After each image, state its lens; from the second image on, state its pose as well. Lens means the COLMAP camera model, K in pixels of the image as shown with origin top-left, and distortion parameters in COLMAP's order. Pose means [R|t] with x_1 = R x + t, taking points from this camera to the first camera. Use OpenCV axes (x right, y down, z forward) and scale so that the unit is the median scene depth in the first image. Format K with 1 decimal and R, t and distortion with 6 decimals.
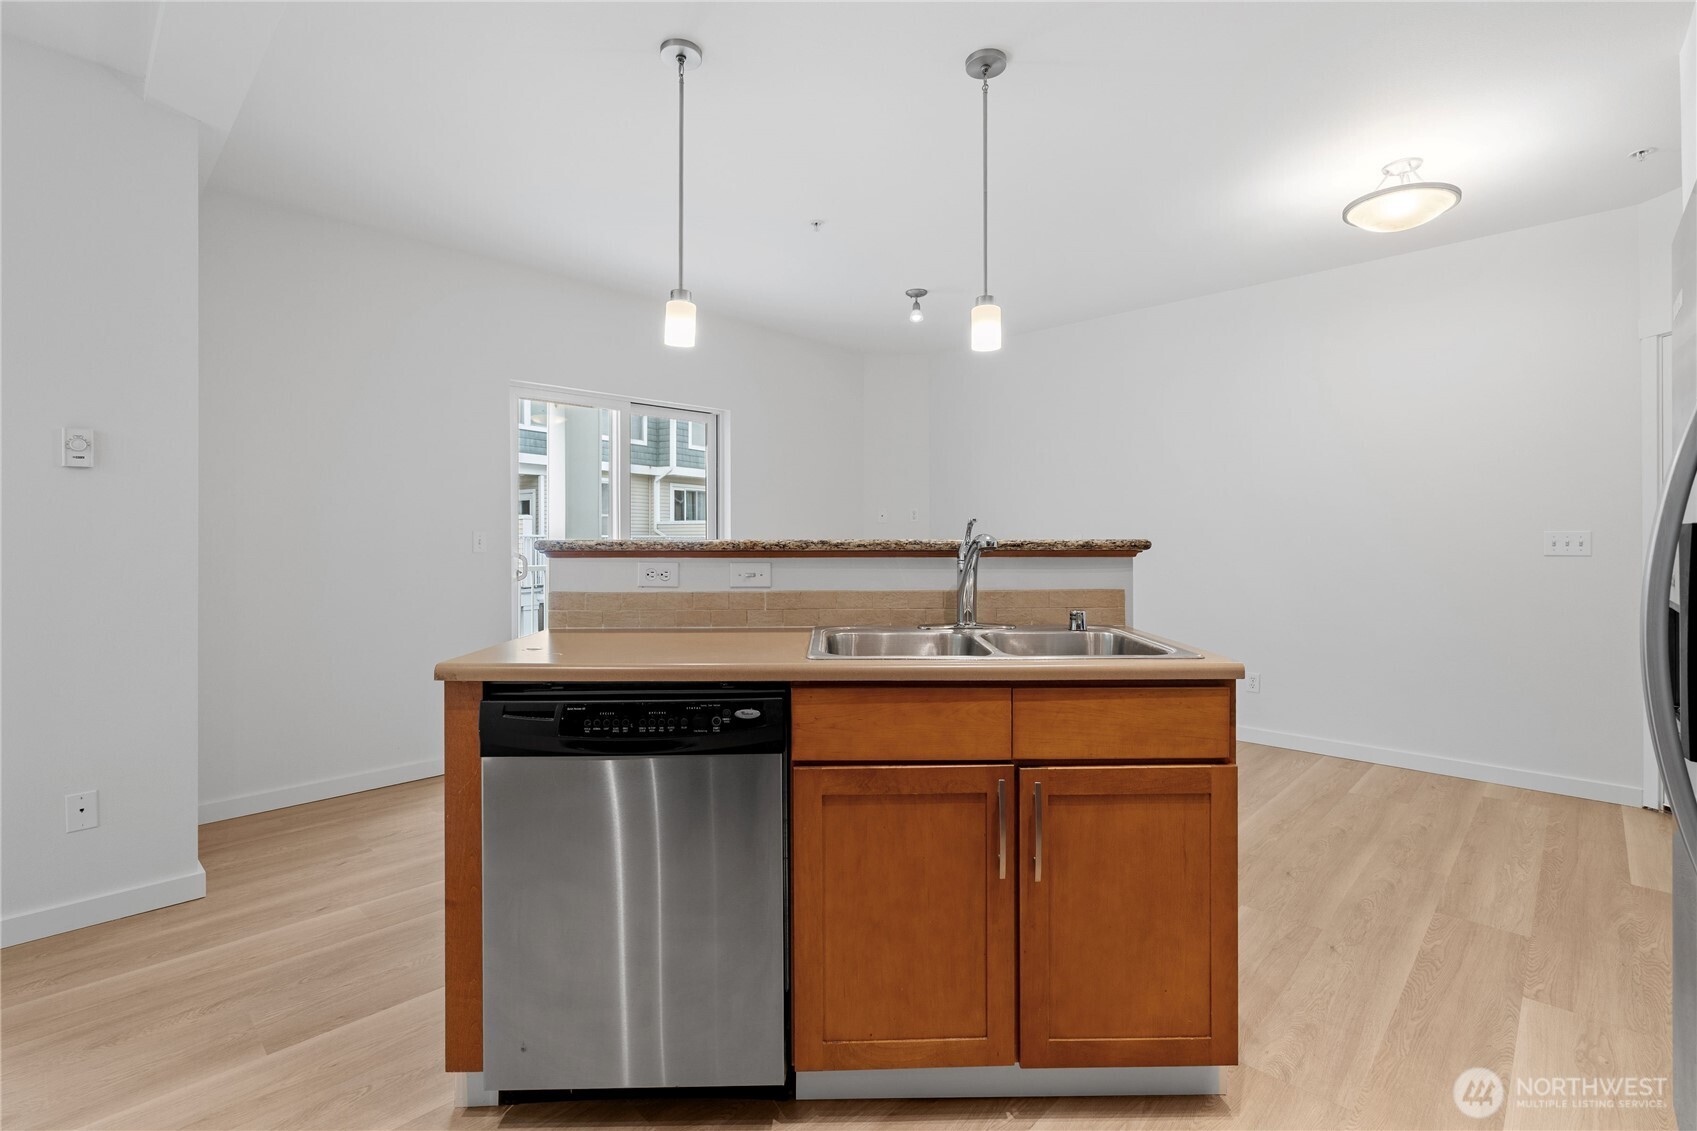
lens RADIAL K [[774.2, 0, 849.3], [0, 774.2, 537.9], [0, 0, 1]] dist [-0.006258, 0.001123]
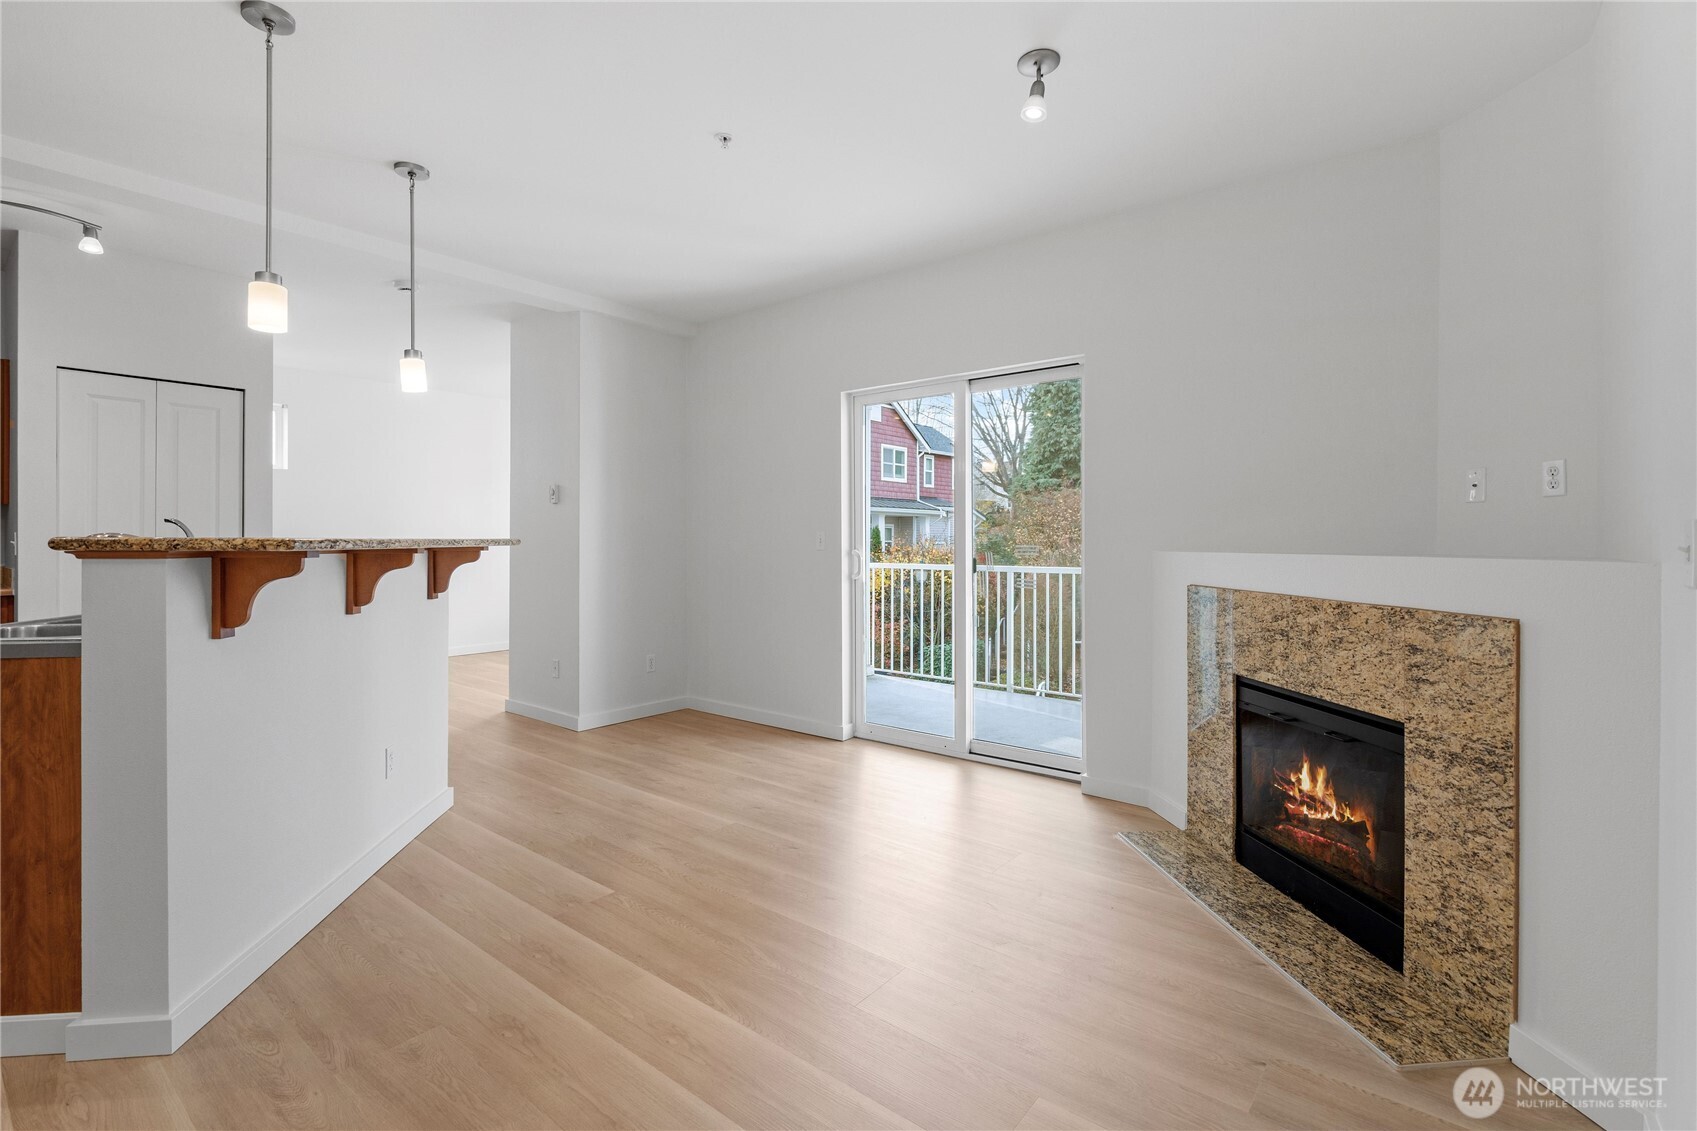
lens RADIAL K [[774.2, 0, 849.3], [0, 774.2, 537.9], [0, 0, 1]] dist [-0.006258, 0.001123]
pose [[0.090912, 0.000475, -0.995859, 1.266425], [0.000398, 1.000000, 0.000514, 0.002870], [0.995859, -0.000443, 0.090912, 1.764522]]
